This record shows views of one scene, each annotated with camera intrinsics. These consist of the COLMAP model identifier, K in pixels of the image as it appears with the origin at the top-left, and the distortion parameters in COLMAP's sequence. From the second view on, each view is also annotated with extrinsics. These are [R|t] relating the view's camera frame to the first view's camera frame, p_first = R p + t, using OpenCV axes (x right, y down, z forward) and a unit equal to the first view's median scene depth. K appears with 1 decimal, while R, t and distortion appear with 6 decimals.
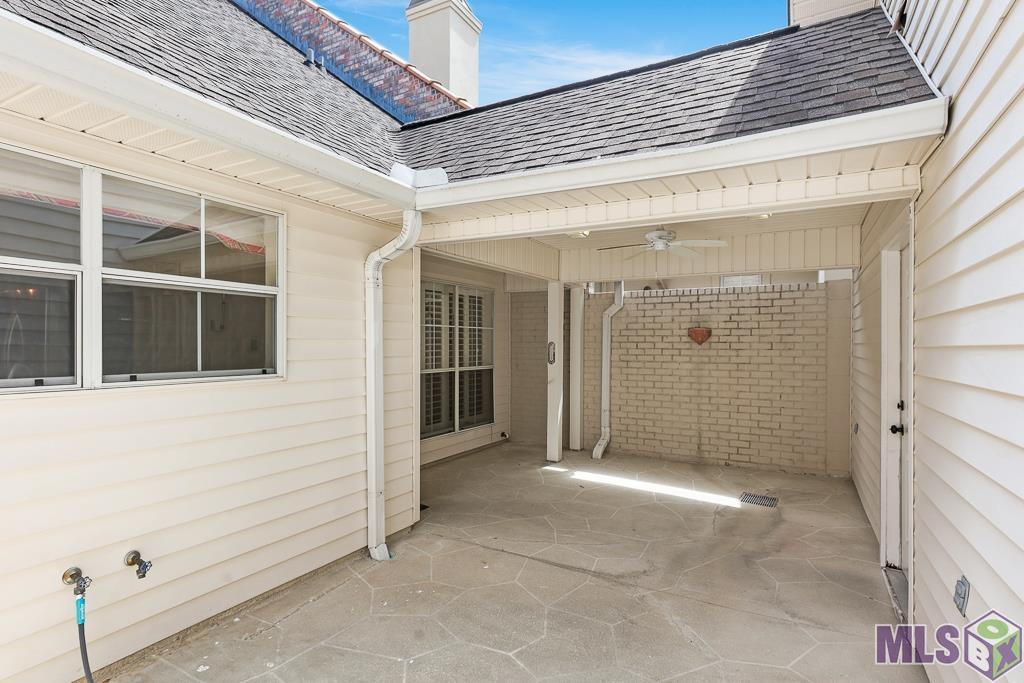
lens RADIAL K [[498.4, 0, 512.0], [0, 498.4, 341.5], [0, 0, 1]] dist [0.000202, 0.000415]
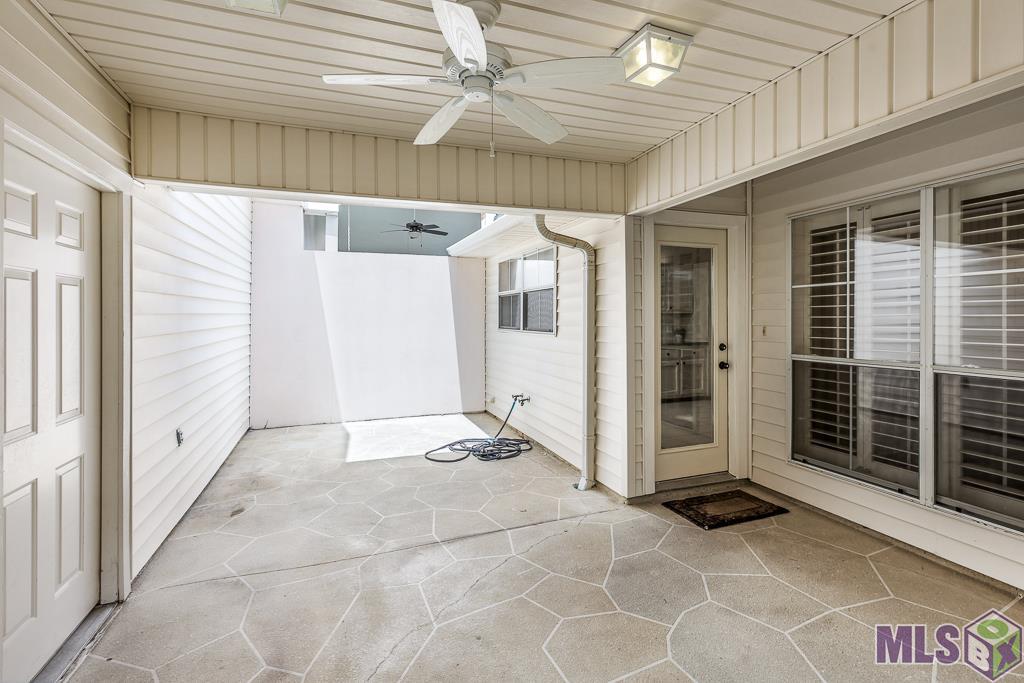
lens RADIAL K [[473.7, 0, 513.7], [0, 473.7, 318.1], [0, 0, 1]] dist [-0.001588, -0.000110]
pose [[-0.643684, 0.001870, -0.765289, 0.655173], [0.005494, 0.999983, -0.002178, 0.014132], [0.765272, -0.005606, -0.643683, 1.432526]]
